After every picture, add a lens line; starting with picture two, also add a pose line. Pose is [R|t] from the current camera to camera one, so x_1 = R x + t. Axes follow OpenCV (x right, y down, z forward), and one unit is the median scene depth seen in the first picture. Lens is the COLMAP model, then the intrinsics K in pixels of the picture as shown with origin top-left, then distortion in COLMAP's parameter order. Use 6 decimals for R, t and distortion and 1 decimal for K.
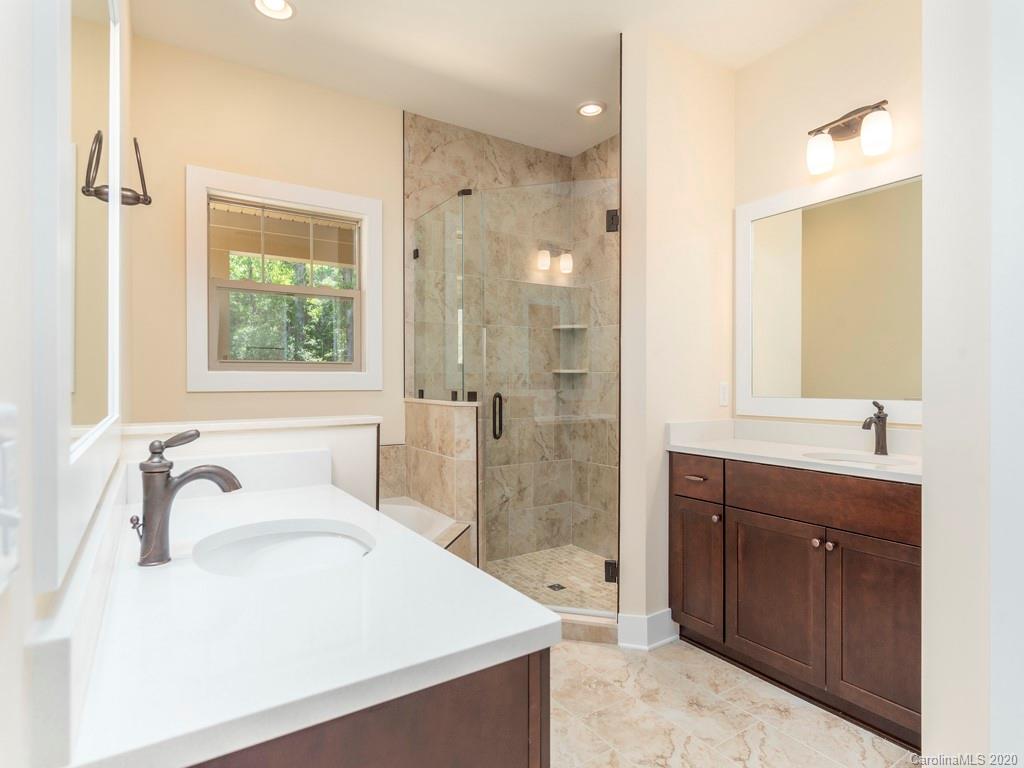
lens RADIAL K [[536.3, 0, 507.1], [0, 536.3, 380.2], [0, 0, 1]] dist [0.010250, -0.002105]
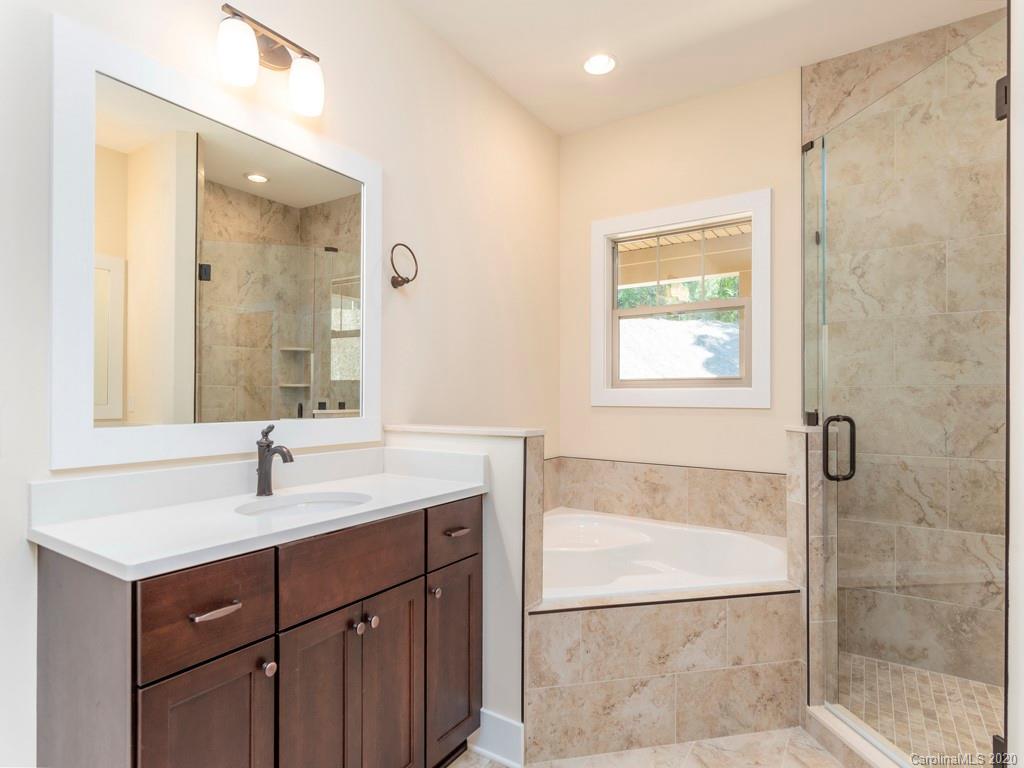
lens RADIAL K [[536.3, 0, 510.8], [0, 536.3, 391.4], [0, 0, 1]] dist [0.010250, -0.002105]
pose [[0.431910, -0.008834, -0.901874, 0.389687], [-0.000586, 0.999949, -0.010076, 0.000140], [0.901917, 0.004880, 0.431882, 0.275246]]
